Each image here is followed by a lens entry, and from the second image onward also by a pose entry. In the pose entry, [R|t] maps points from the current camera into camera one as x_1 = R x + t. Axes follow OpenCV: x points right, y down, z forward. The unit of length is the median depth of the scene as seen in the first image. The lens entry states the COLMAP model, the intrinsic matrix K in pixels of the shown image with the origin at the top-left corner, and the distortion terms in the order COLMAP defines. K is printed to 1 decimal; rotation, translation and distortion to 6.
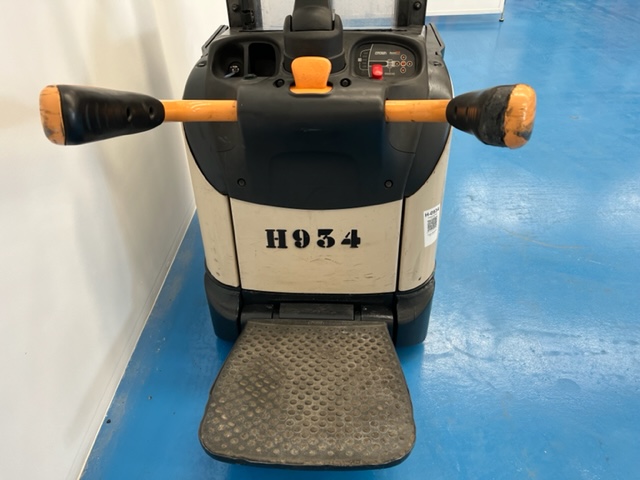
lens RADIAL K [[484.3, 0, 320.0], [0, 484.3, 240.0], [0, 0, 1]] dist [0.006038, -0.001614]
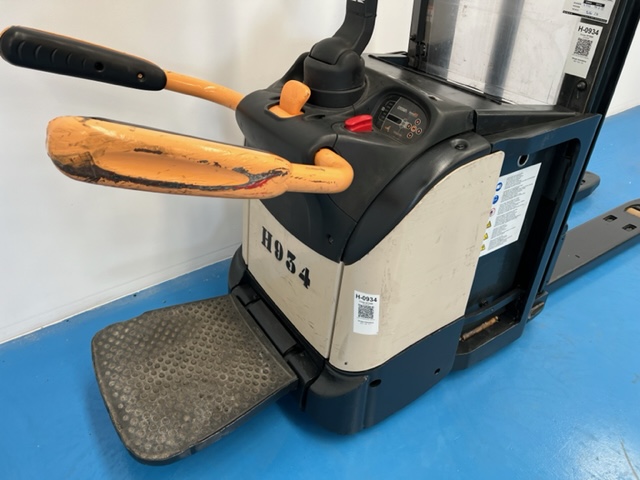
lens RADIAL K [[500.1, 0, 344.8], [0, 500.1, 239.7], [0, 0, 1]] dist [0.007072, 0.002772]
pose [[0.605195, 0.480581, -0.634651, 0.774343], [-0.520375, 0.842137, 0.141475, -0.268443], [0.602453, 0.244636, 0.759739, 0.314962]]
